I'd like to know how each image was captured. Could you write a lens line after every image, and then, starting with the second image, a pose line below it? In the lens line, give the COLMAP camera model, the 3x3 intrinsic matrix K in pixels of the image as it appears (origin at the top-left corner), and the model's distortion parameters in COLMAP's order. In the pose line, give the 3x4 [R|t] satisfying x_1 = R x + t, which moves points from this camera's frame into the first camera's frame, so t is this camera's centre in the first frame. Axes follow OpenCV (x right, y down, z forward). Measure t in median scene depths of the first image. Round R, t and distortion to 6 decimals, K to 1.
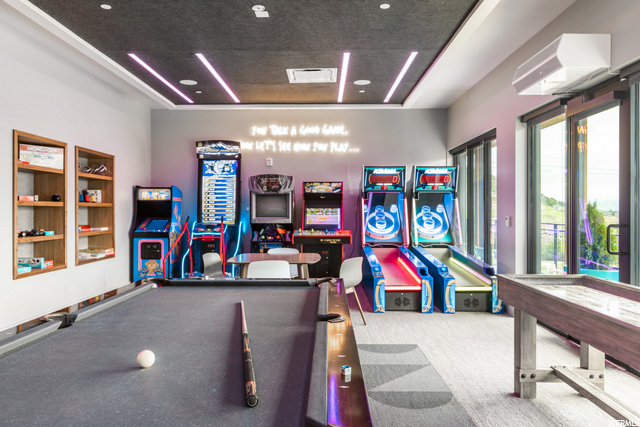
lens RADIAL K [[487.6, 0, 319.6], [0, 487.6, 210.7], [0, 0, 1]] dist [-0.004749, -0.001705]
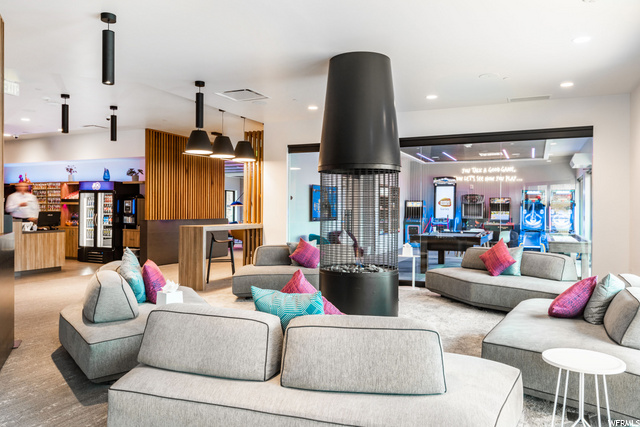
lens RADIAL K [[494.2, 0, 319.9], [0, 494.2, 210.3], [0, 0, 1]] dist [0.033070, 0.002127]
pose [[0.917286, 0.004243, -0.398206, 0.132131], [-0.008421, 0.999926, -0.008744, 0.014268], [0.398139, 0.011374, 0.917254, -1.066544]]
